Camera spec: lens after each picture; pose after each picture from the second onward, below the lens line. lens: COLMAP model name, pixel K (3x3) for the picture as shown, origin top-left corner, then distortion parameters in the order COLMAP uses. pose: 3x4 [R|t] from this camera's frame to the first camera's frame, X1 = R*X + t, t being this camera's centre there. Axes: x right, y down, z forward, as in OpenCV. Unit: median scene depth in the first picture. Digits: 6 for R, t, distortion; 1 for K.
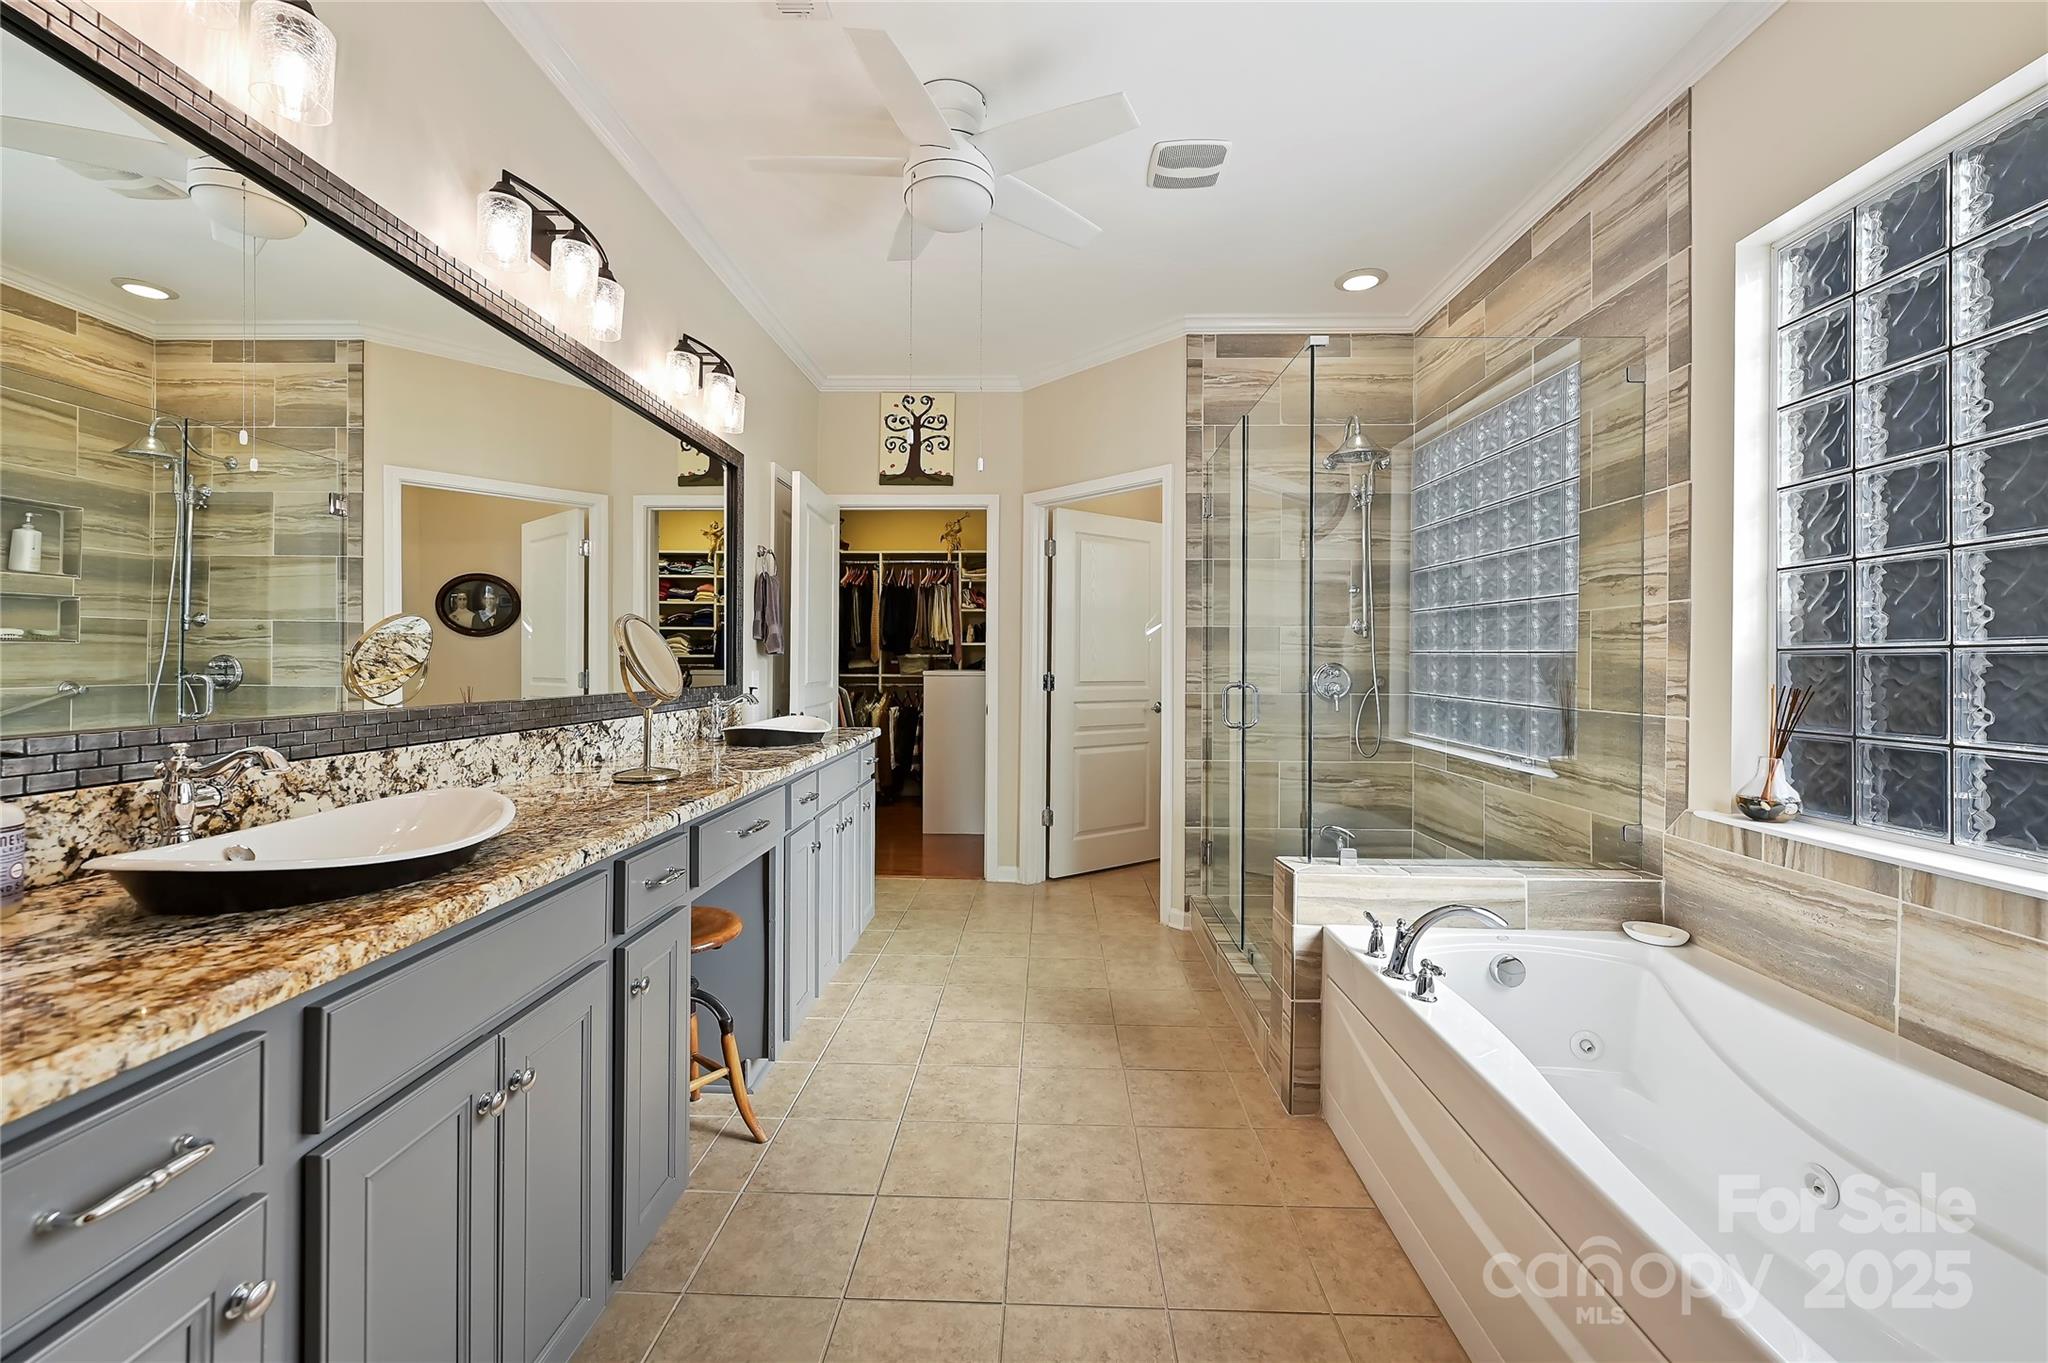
lens RADIAL K [[854.6, 0, 1021.8], [0, 854.6, 664.5], [0, 0, 1]] dist [-0.001172, -0.000072]
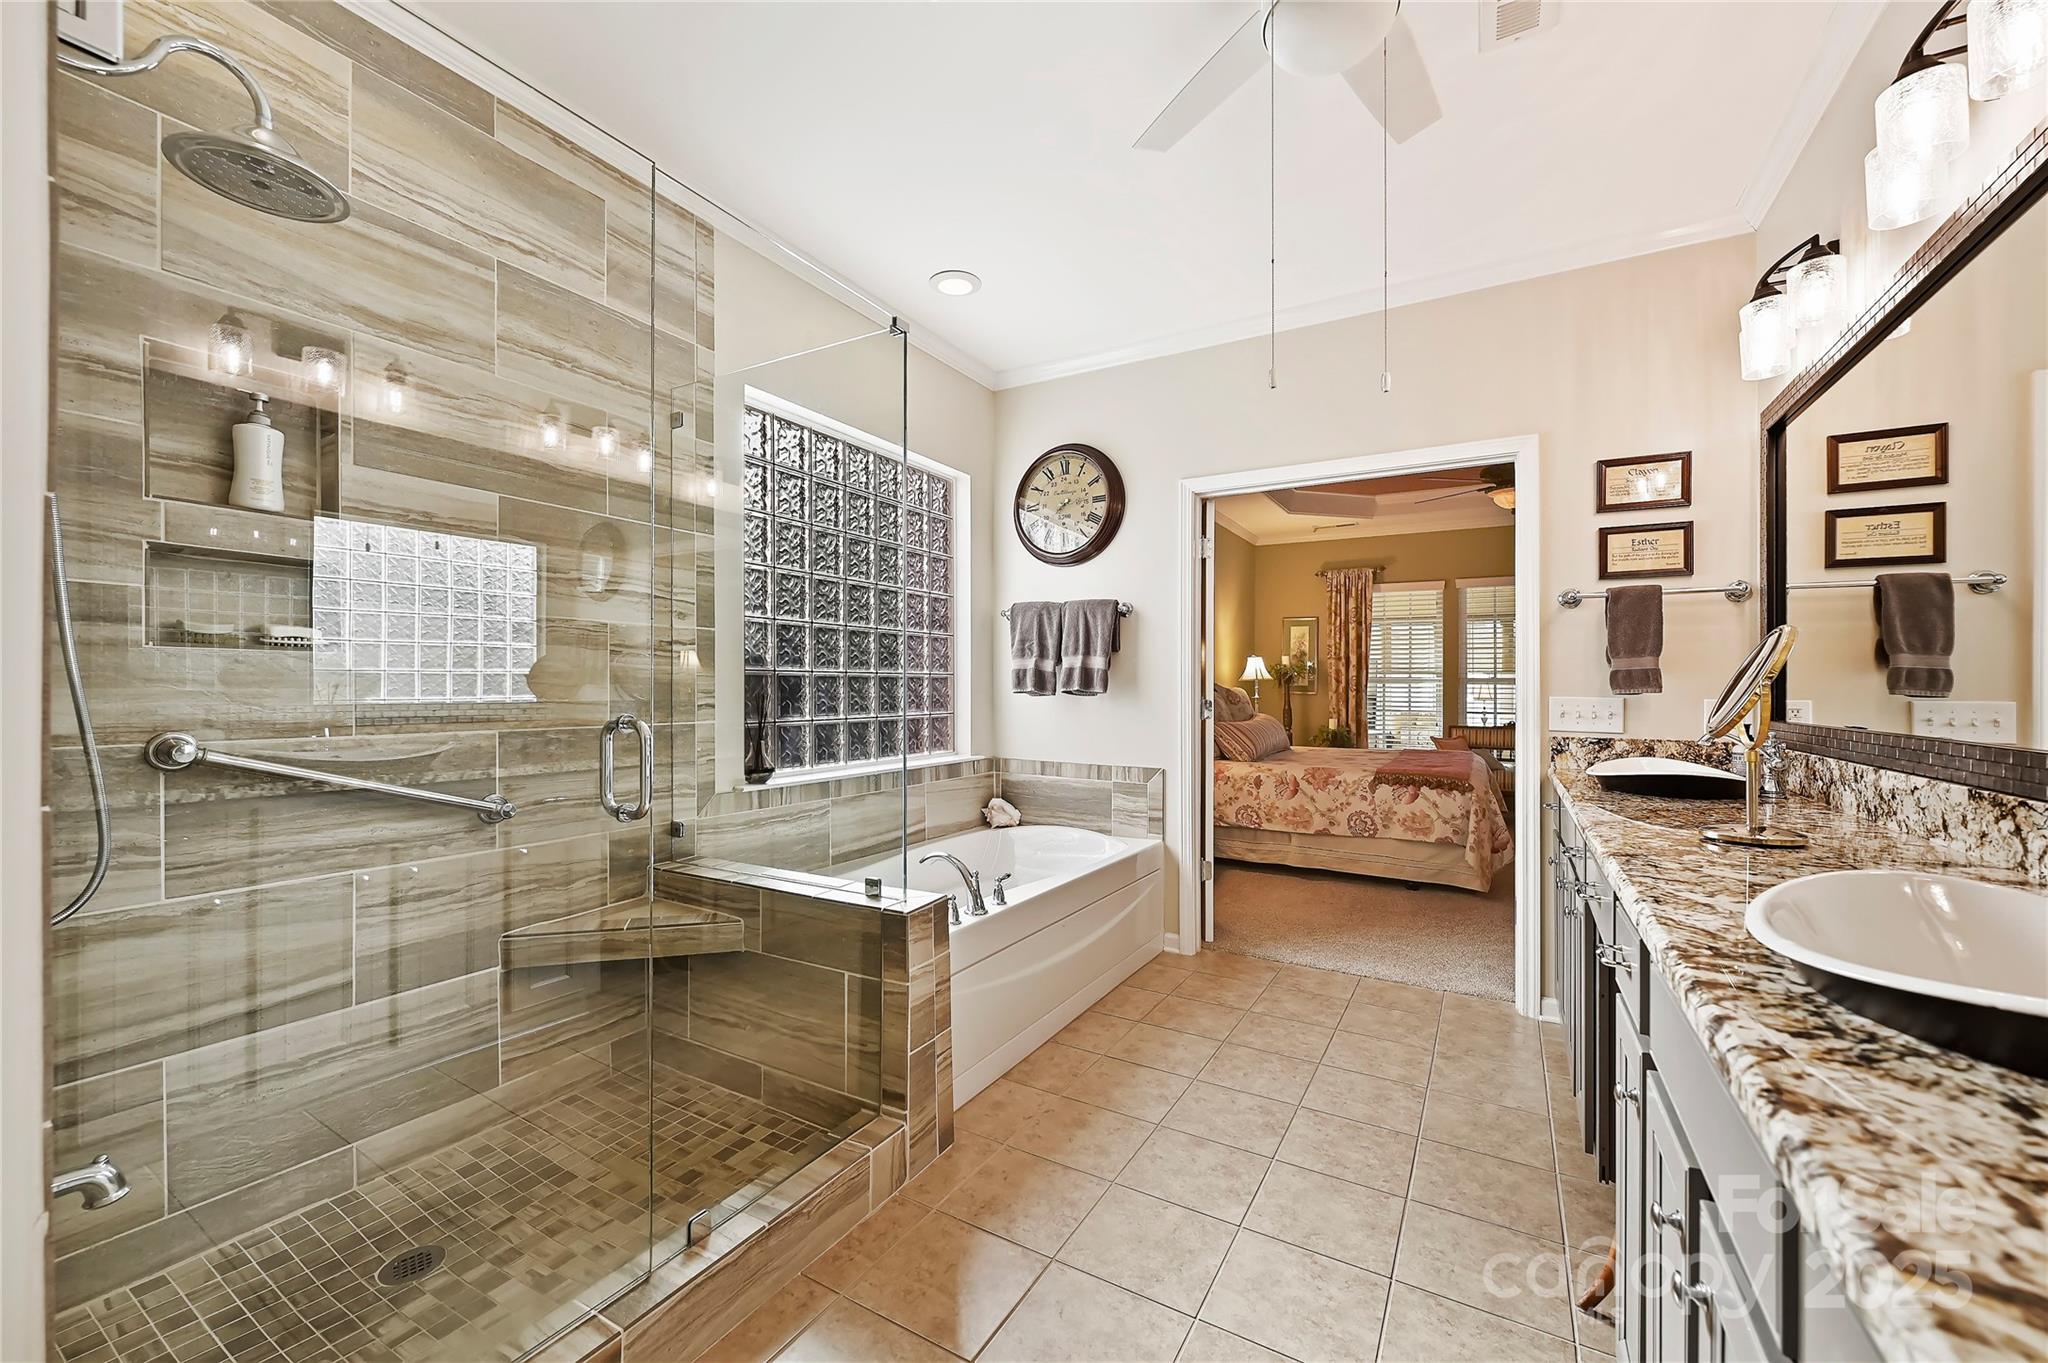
lens RADIAL K [[812.7, 0, 1003.5], [0, 812.7, 674.0], [0, 0, 1]] dist [0.000336, 0.000232]
pose [[-0.871000, -0.005046, 0.491257, -0.215207], [-0.010454, 0.999911, -0.008265, -0.002893], [-0.491172, -0.012334, -0.870975, 2.020340]]
